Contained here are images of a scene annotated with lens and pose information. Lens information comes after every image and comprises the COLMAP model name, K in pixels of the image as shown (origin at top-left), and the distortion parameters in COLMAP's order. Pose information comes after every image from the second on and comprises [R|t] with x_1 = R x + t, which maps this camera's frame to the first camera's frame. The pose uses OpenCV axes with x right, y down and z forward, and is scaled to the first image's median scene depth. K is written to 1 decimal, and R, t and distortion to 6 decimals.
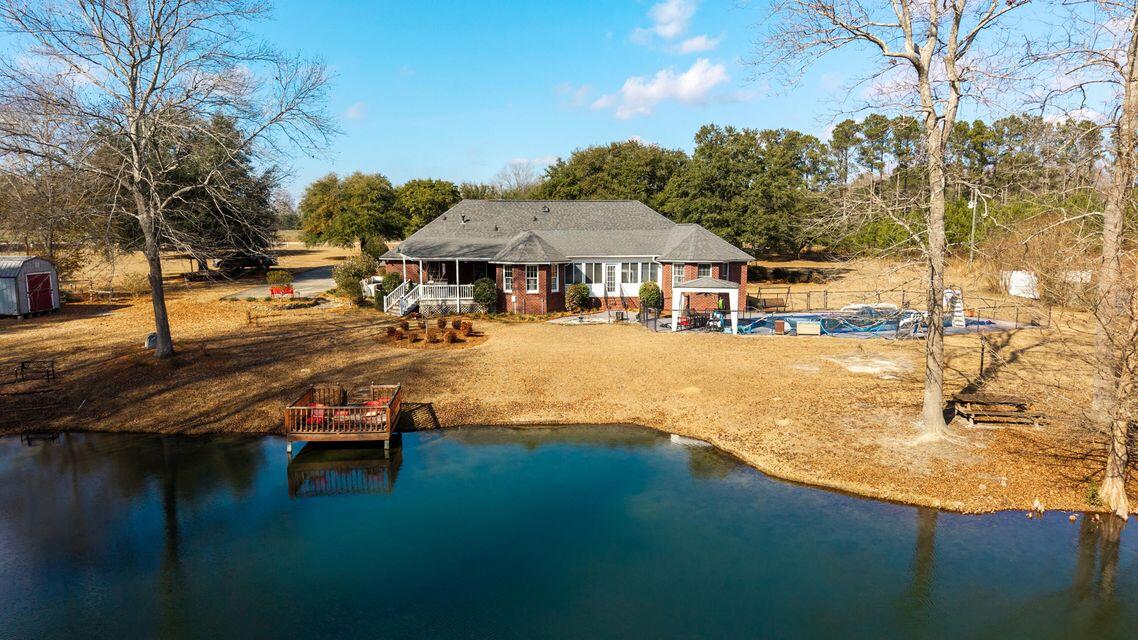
lens RADIAL K [[762.0, 0, 574.7], [0, 762.0, 323.9], [0, 0, 1]] dist [0.024587, -0.027899]
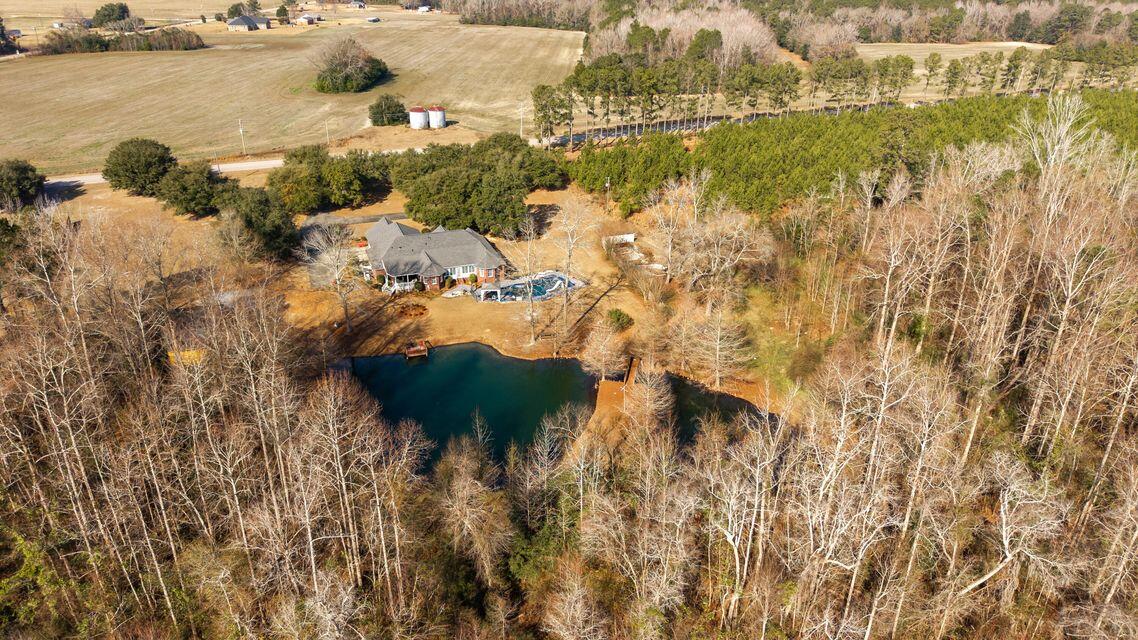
lens RADIAL K [[762.0, 0, 574.7], [0, 762.0, 323.9], [0, 0, 1]] dist [0.024587, -0.027899]
pose [[0.966204, -0.106682, 0.234669, -0.303525], [0.027864, 0.948235, 0.316346, -1.034329], [-0.256270, -0.299115, 0.919160, -2.452370]]
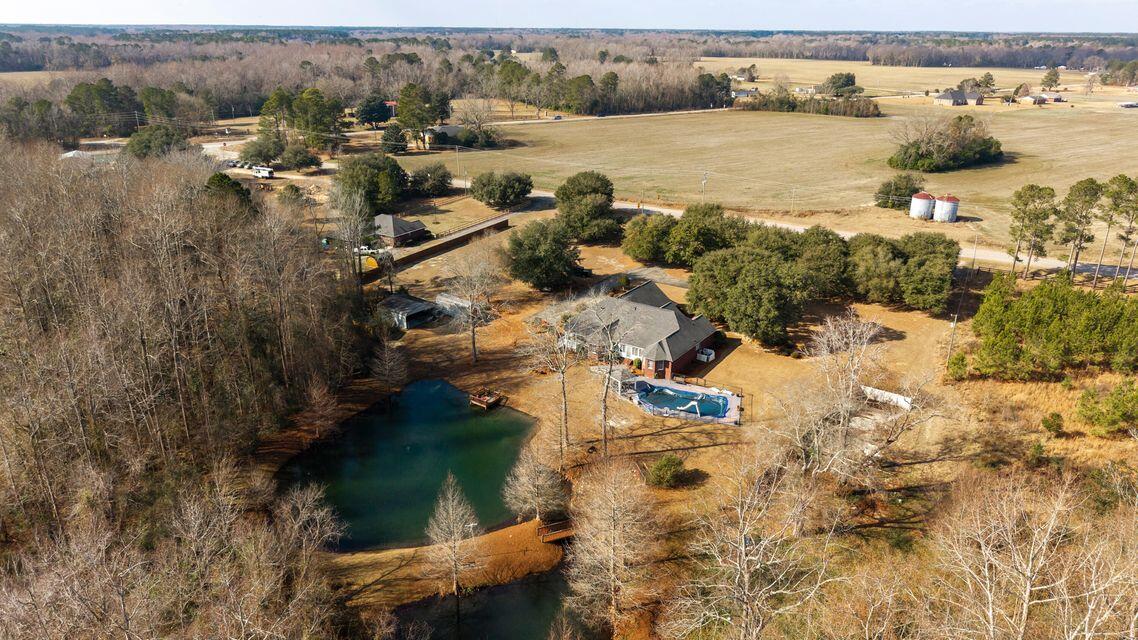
lens RADIAL K [[762.0, 0, 574.7], [0, 762.0, 323.9], [0, 0, 1]] dist [0.024587, -0.027899]
pose [[0.725109, 0.244888, -0.643620, 2.032956], [-0.093432, 0.960976, 0.260375, -1.050155], [0.682267, -0.128666, 0.719693, -1.259963]]
